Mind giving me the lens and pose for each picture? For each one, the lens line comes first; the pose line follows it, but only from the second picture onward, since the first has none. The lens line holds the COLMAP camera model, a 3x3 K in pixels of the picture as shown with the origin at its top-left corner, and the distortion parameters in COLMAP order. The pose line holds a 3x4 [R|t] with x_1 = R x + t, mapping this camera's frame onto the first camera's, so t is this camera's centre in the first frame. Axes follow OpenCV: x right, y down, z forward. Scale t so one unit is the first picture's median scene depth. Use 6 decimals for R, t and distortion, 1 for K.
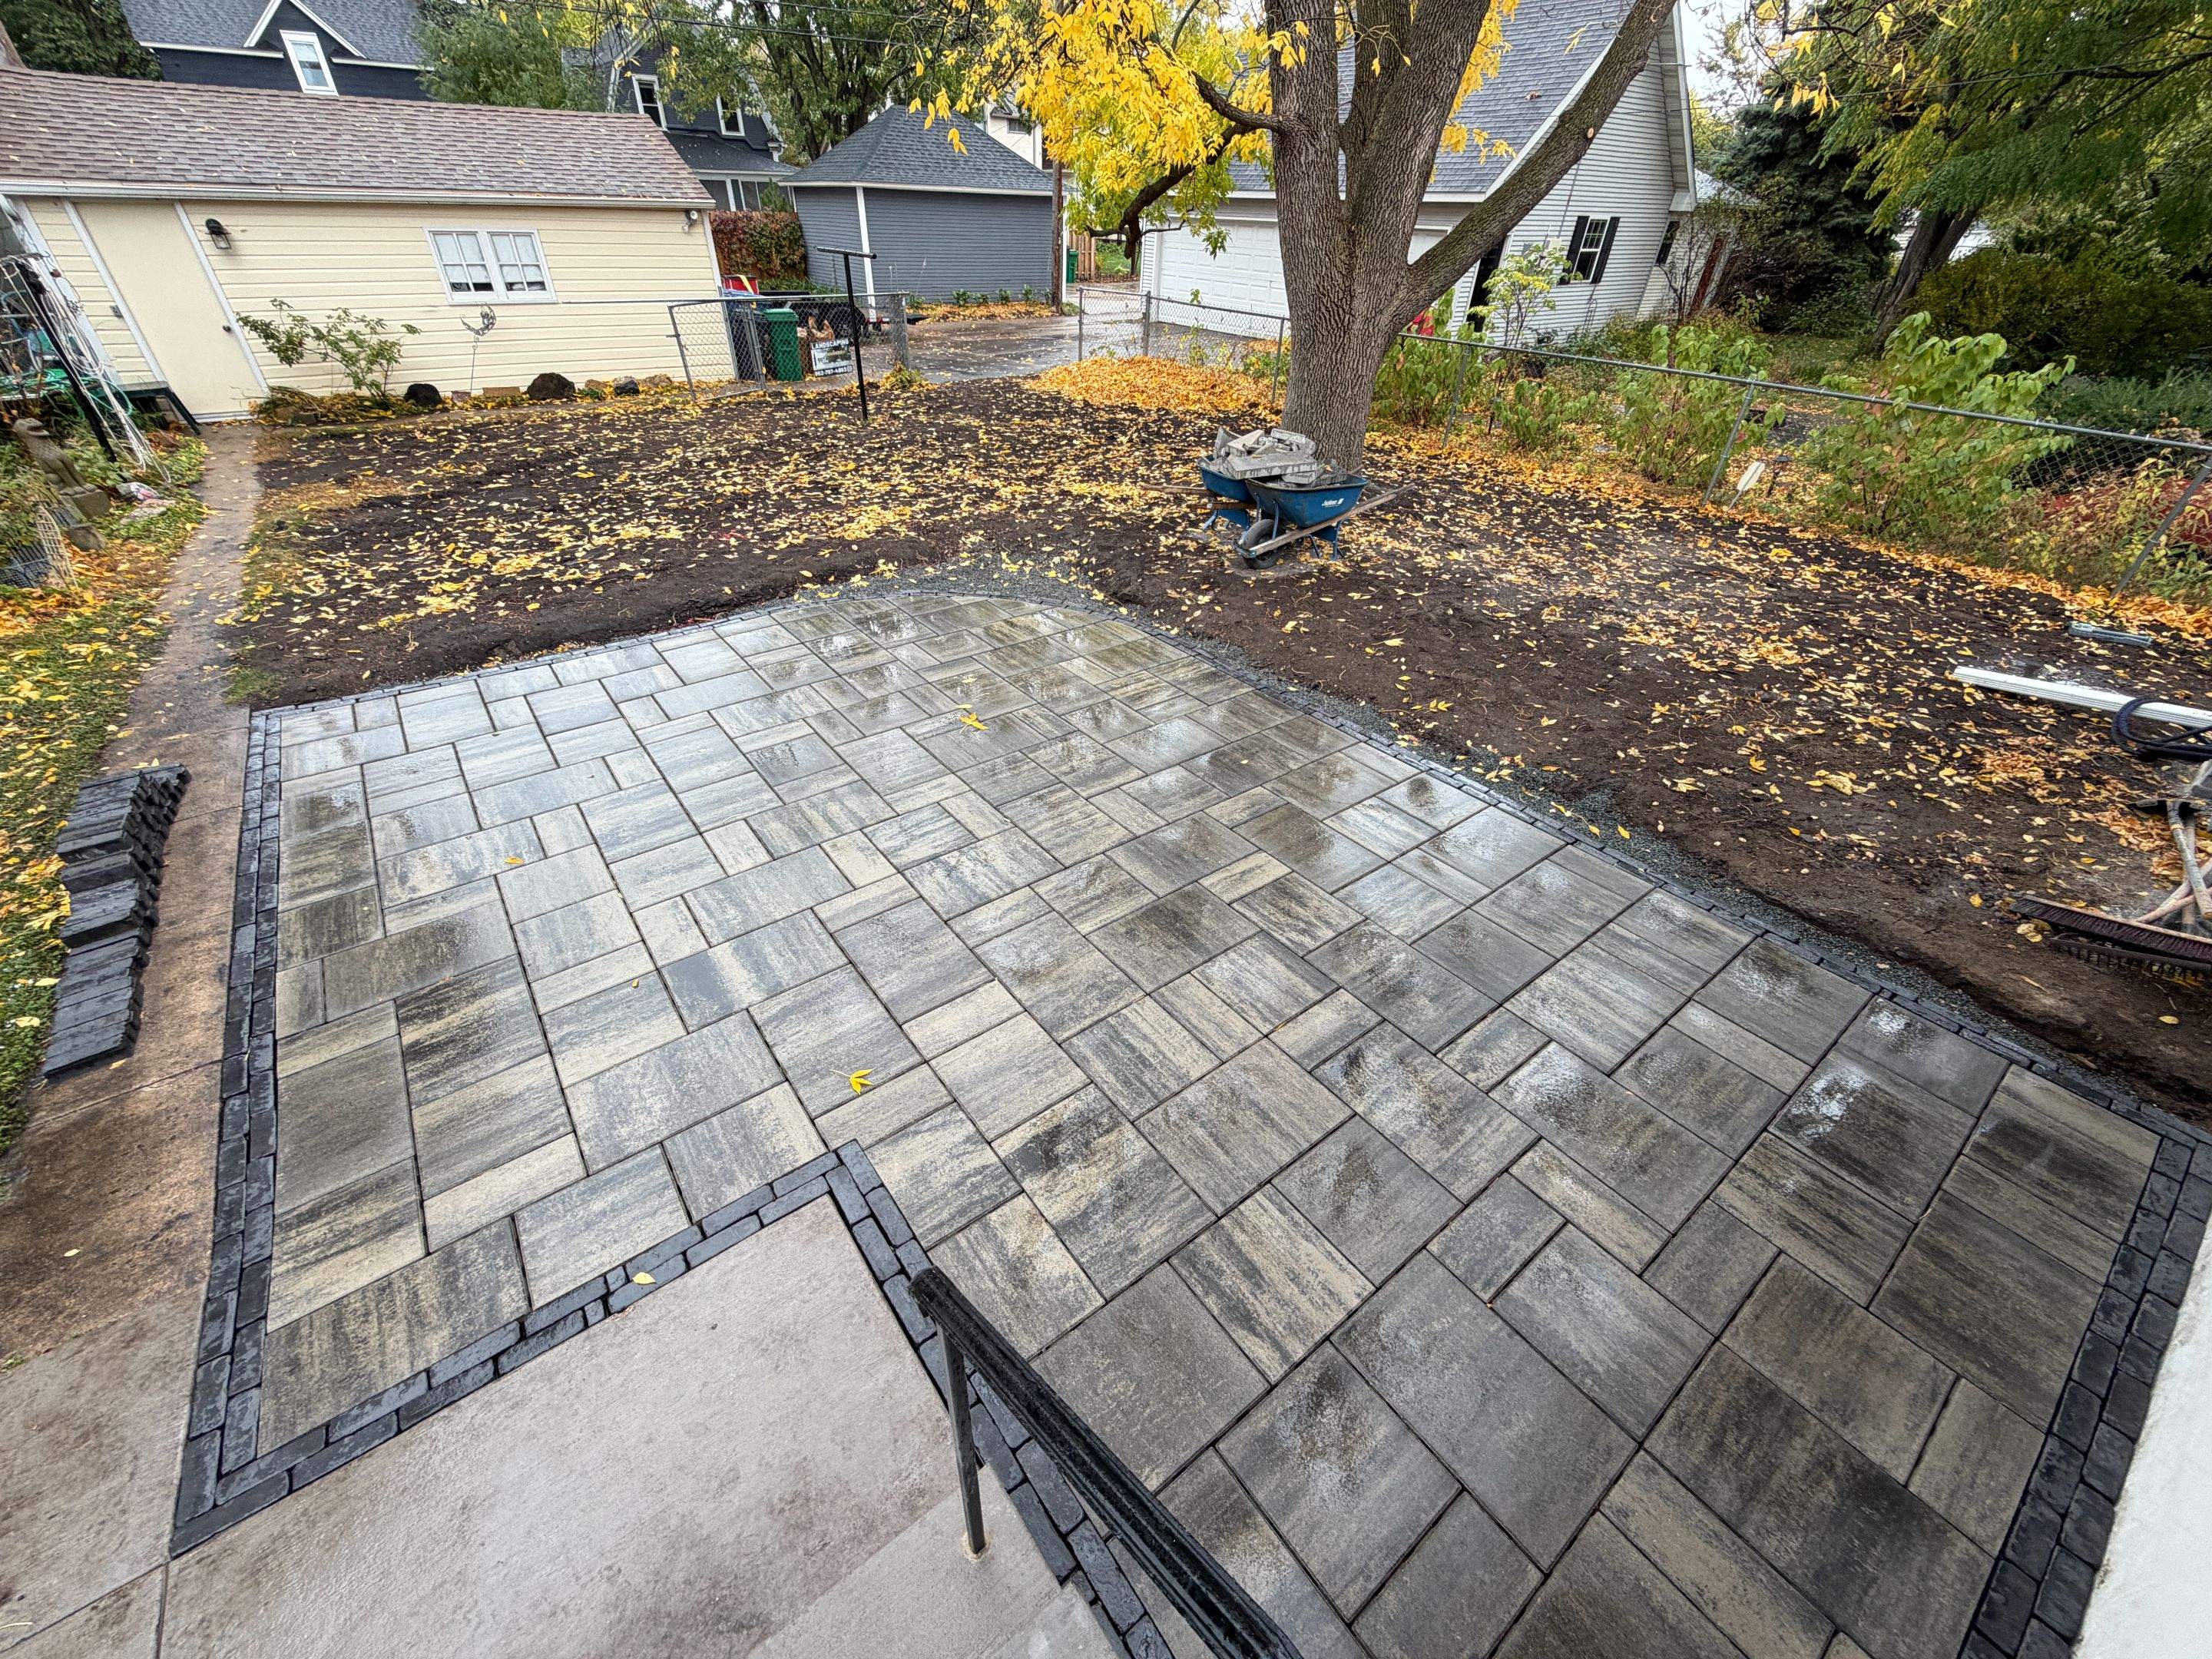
lens RADIAL K [[874.8, 0, 1100.1], [0, 874.8, 836.9], [0, 0, 1]] dist [-0.000088, -0.000535]
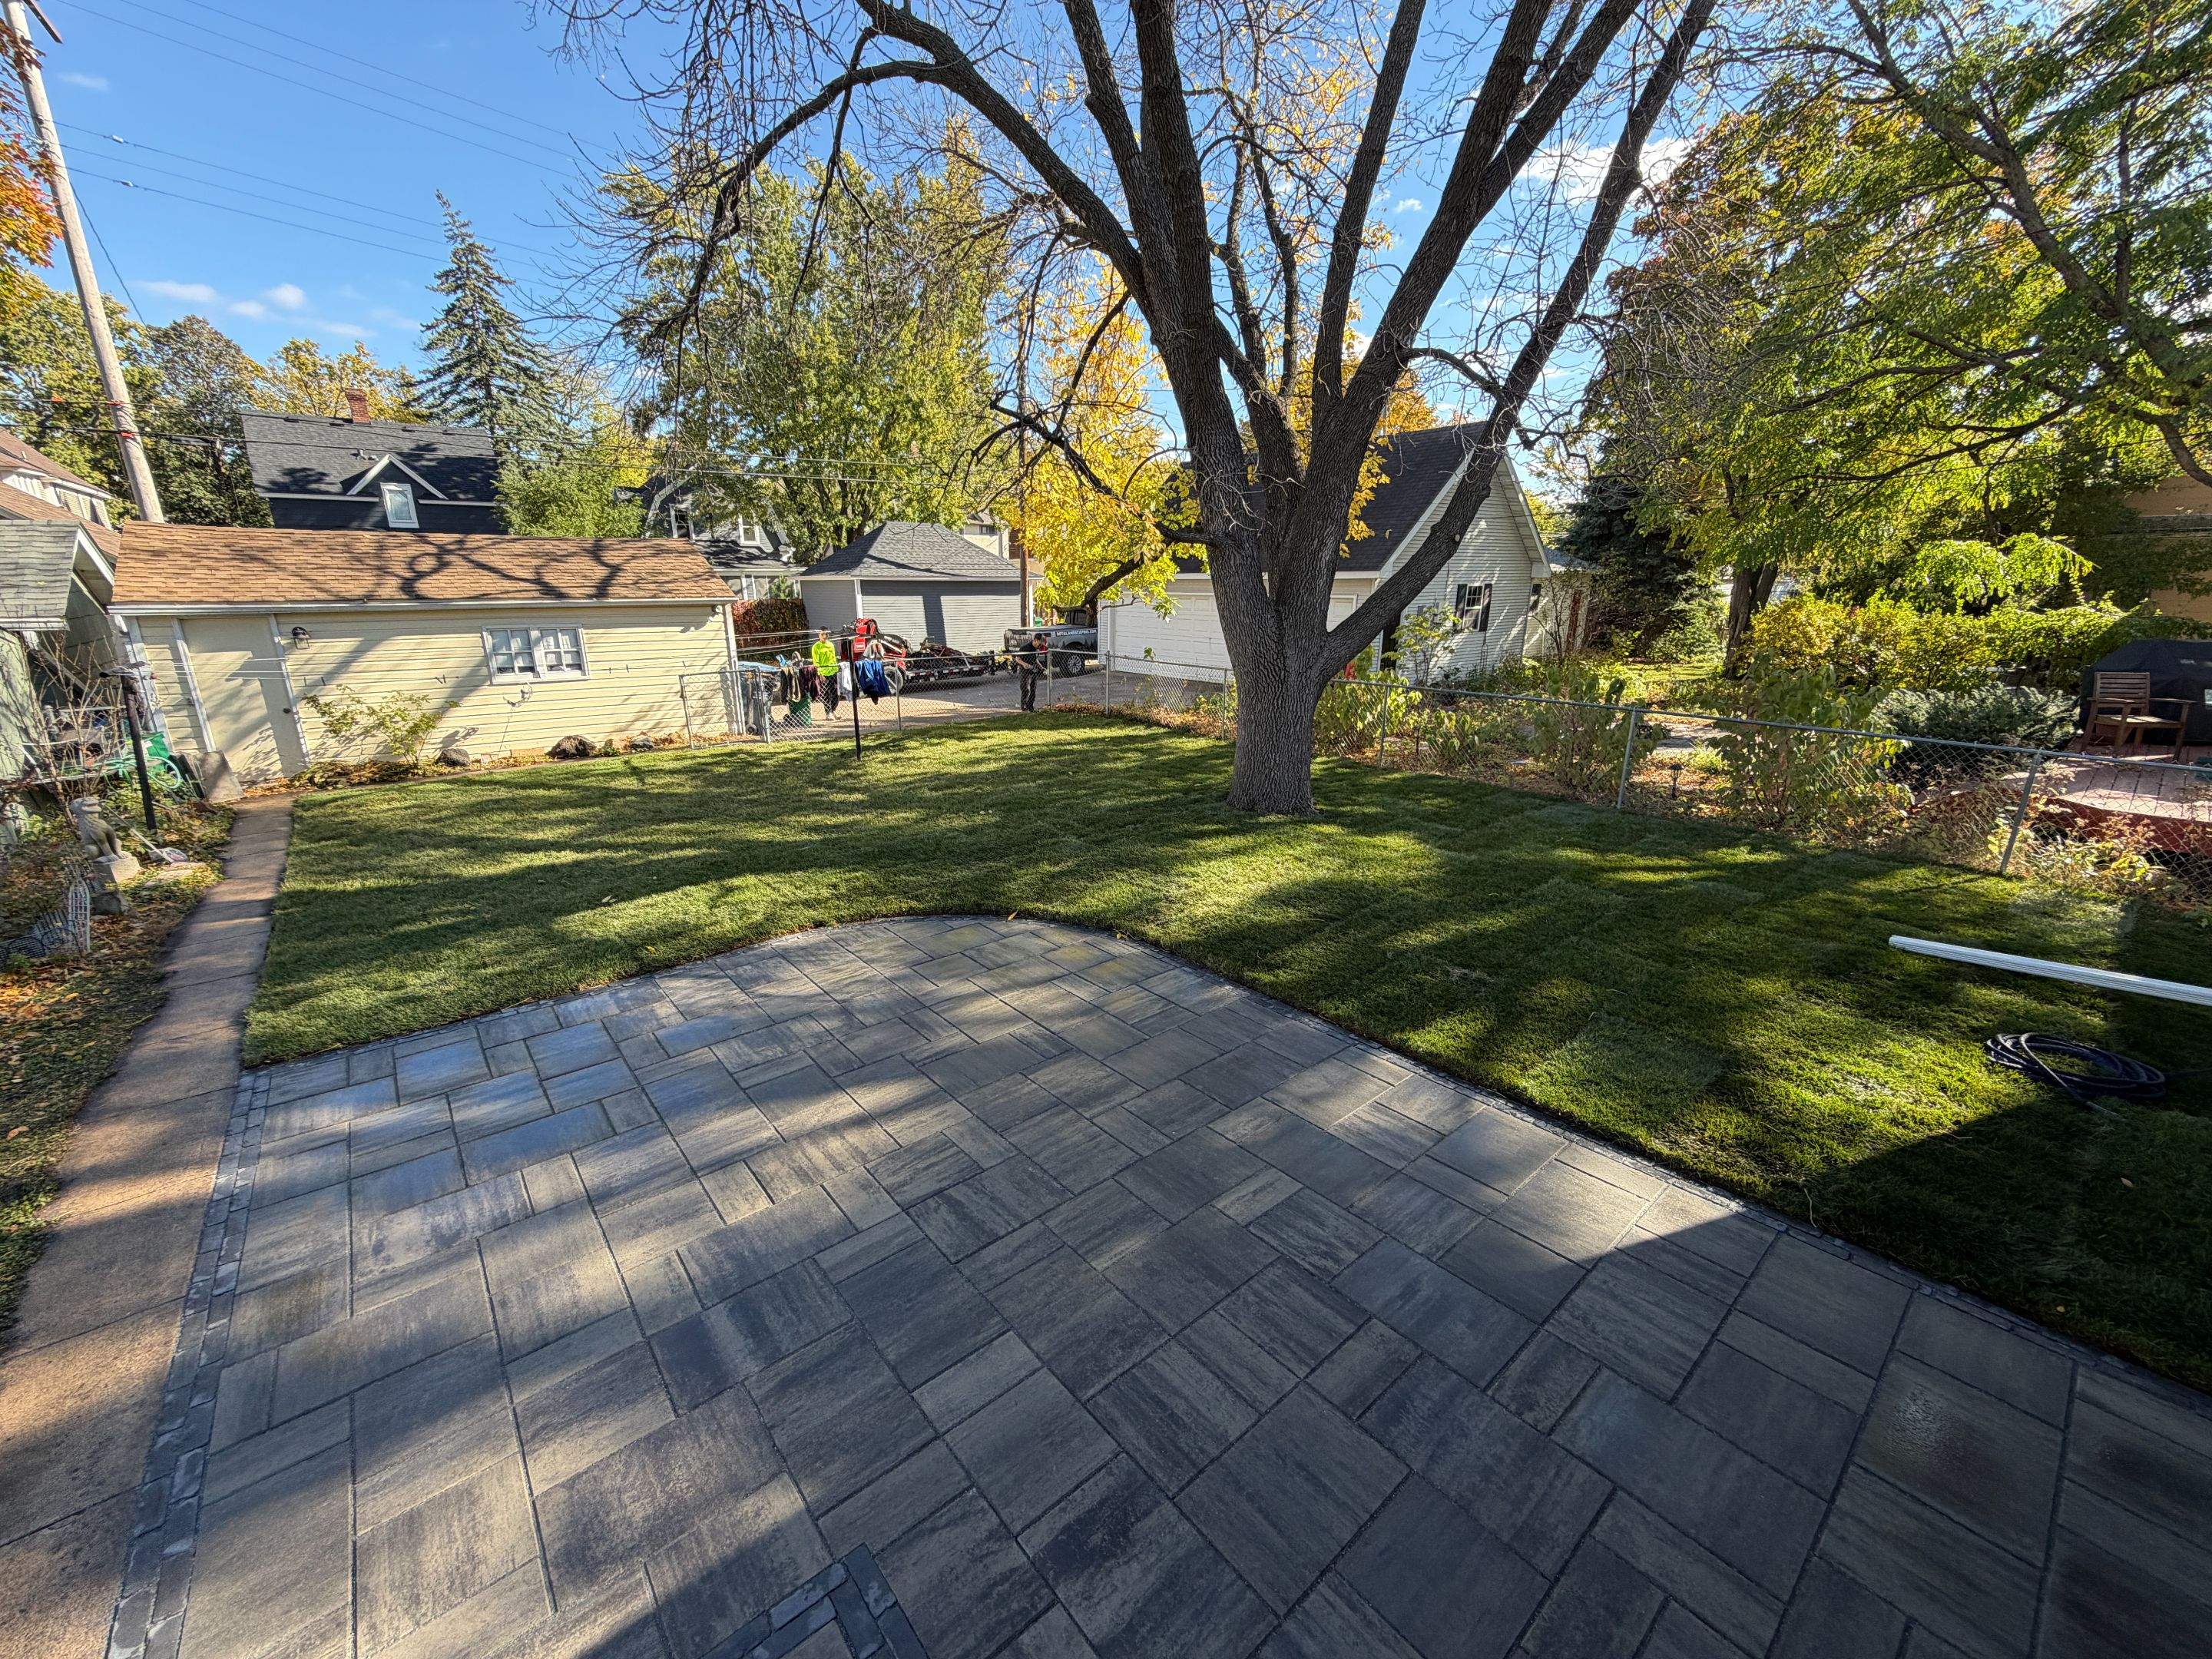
lens RADIAL K [[874.8, 0, 1100.1], [0, 874.8, 836.9], [0, 0, 1]] dist [-0.000088, -0.000535]
pose [[0.998468, -0.041811, 0.036248, -0.033406], [0.051512, 0.941576, -0.332838, -0.018372], [-0.020214, 0.334196, 0.942287, -0.066471]]
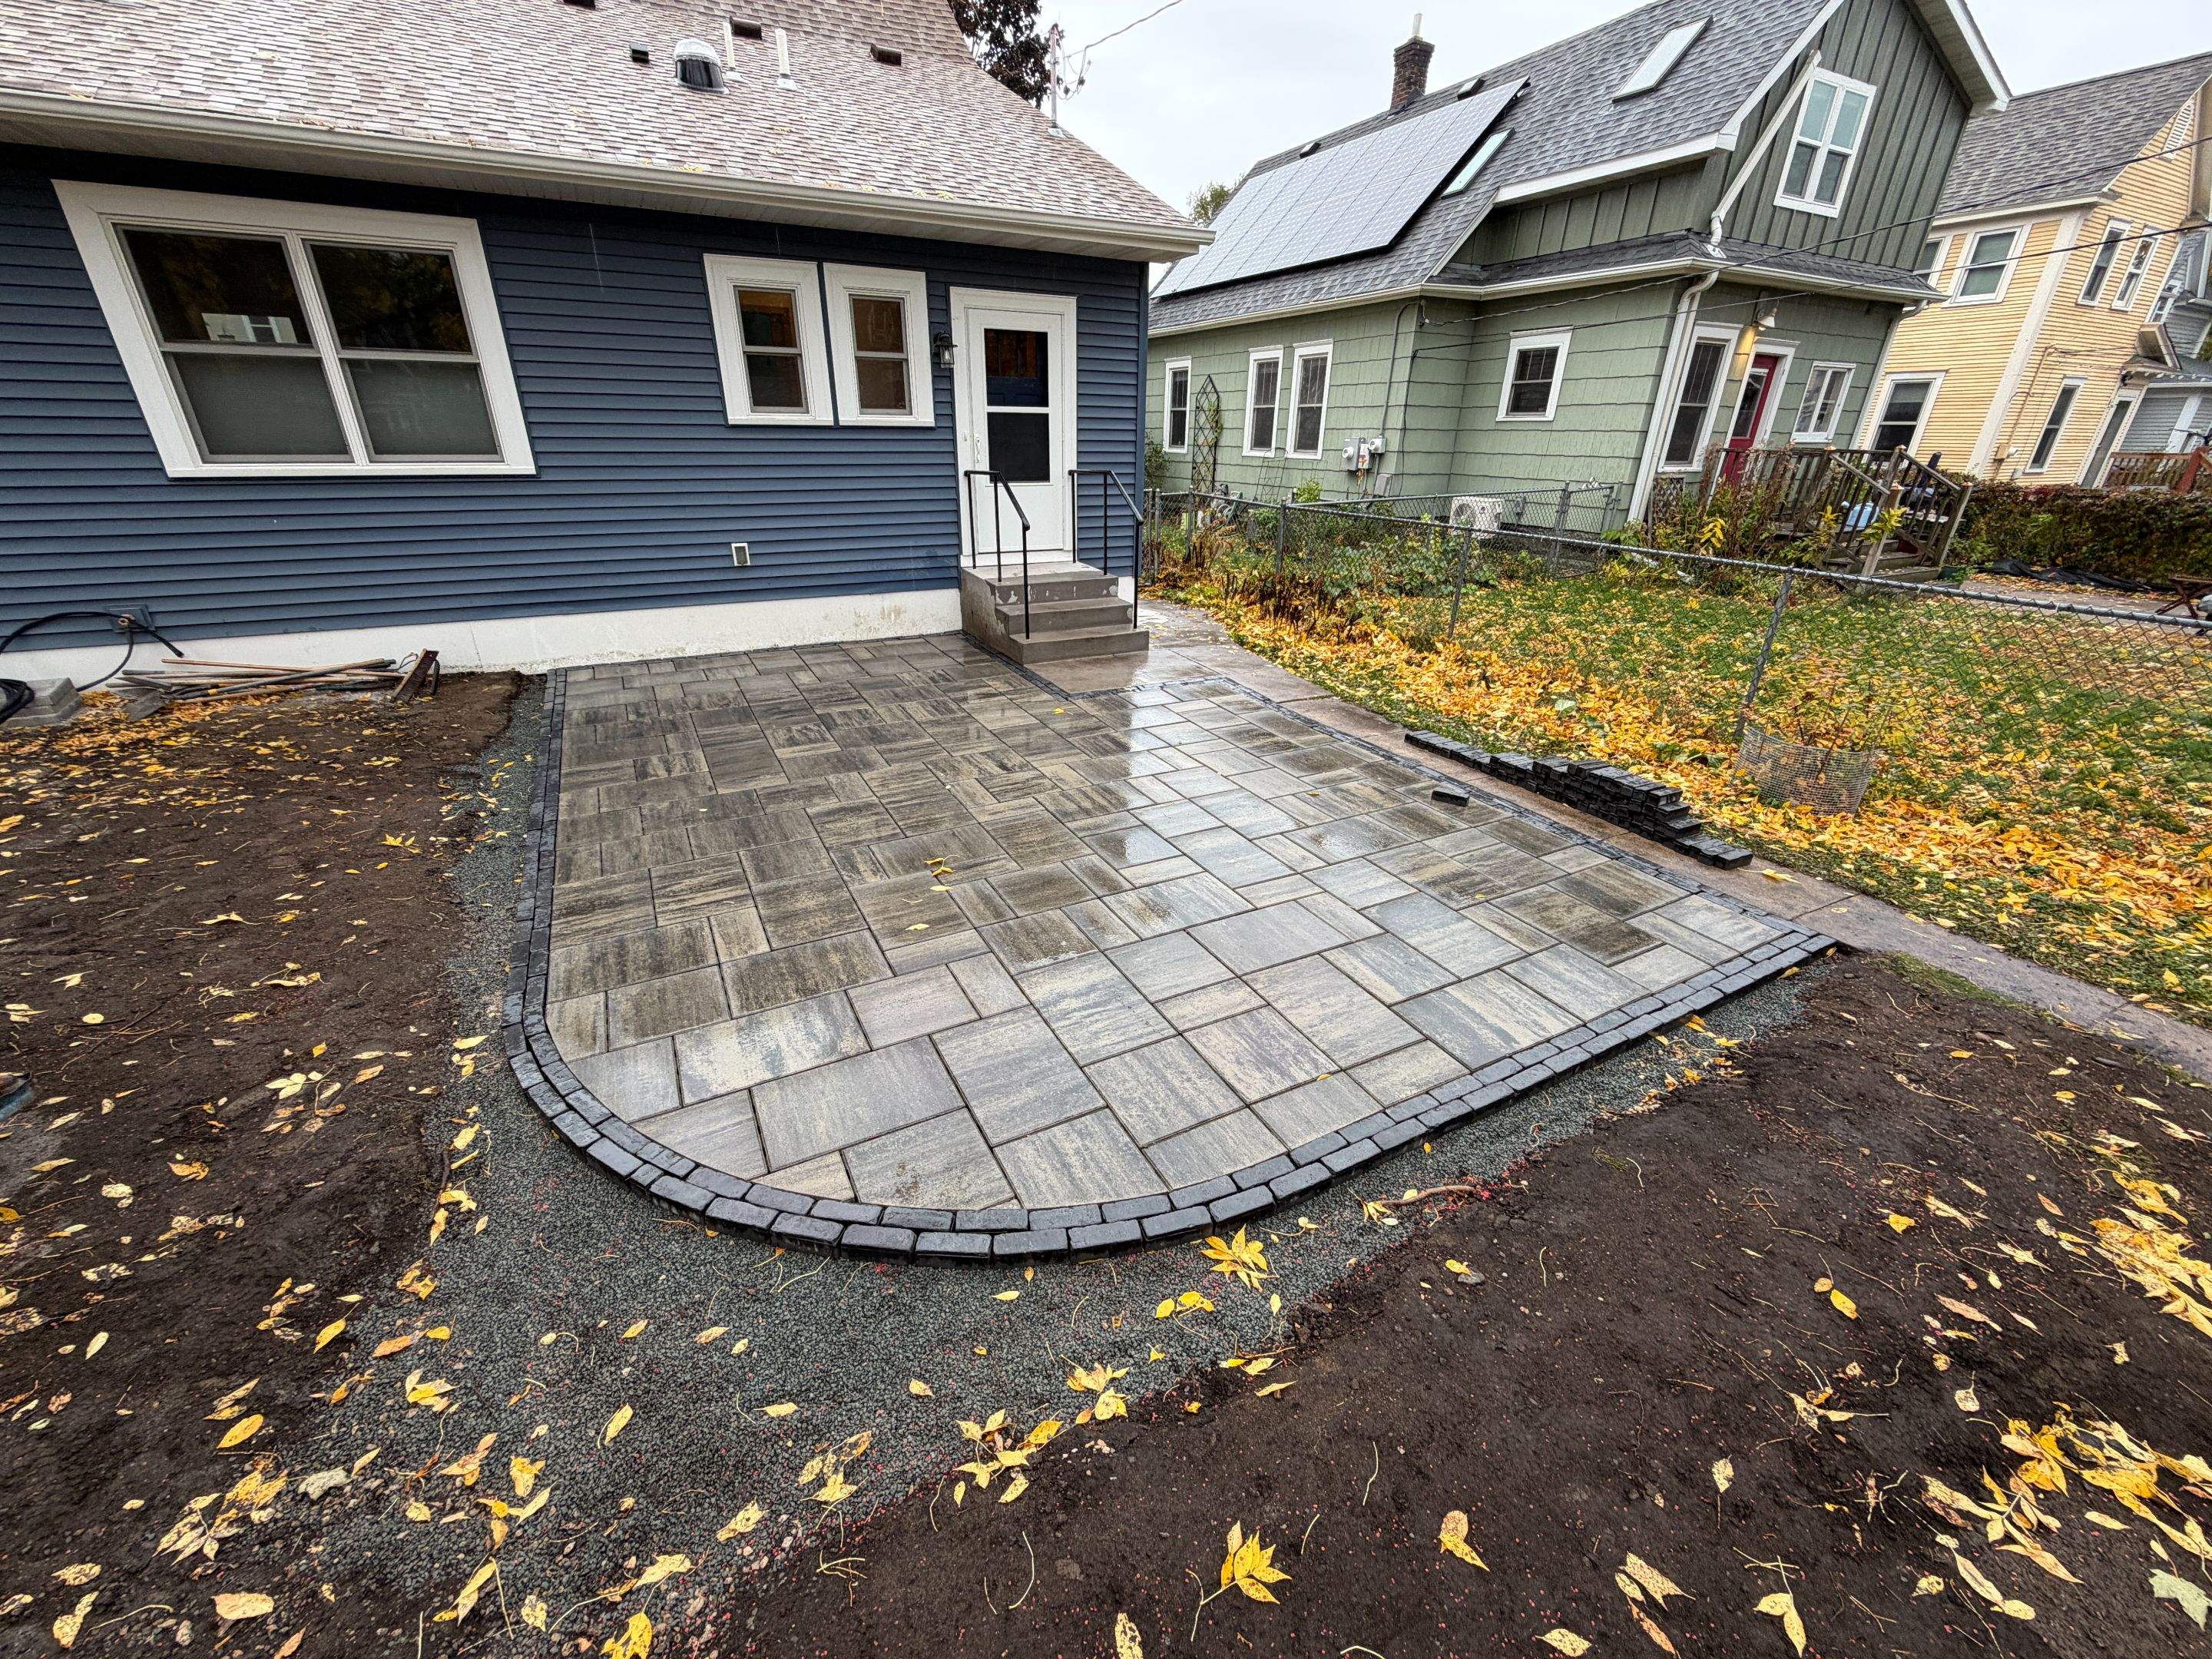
lens RADIAL K [[875.7, 0, 1100.6], [0, 875.7, 831.2], [0, 0, 1]] dist [0.001918, -0.000705]
pose [[-0.986727, -0.098396, 0.129179, -0.619807], [0.064654, 0.491683, 0.868371, -1.344979], [-0.148960, 0.865197, -0.478795, 2.060387]]
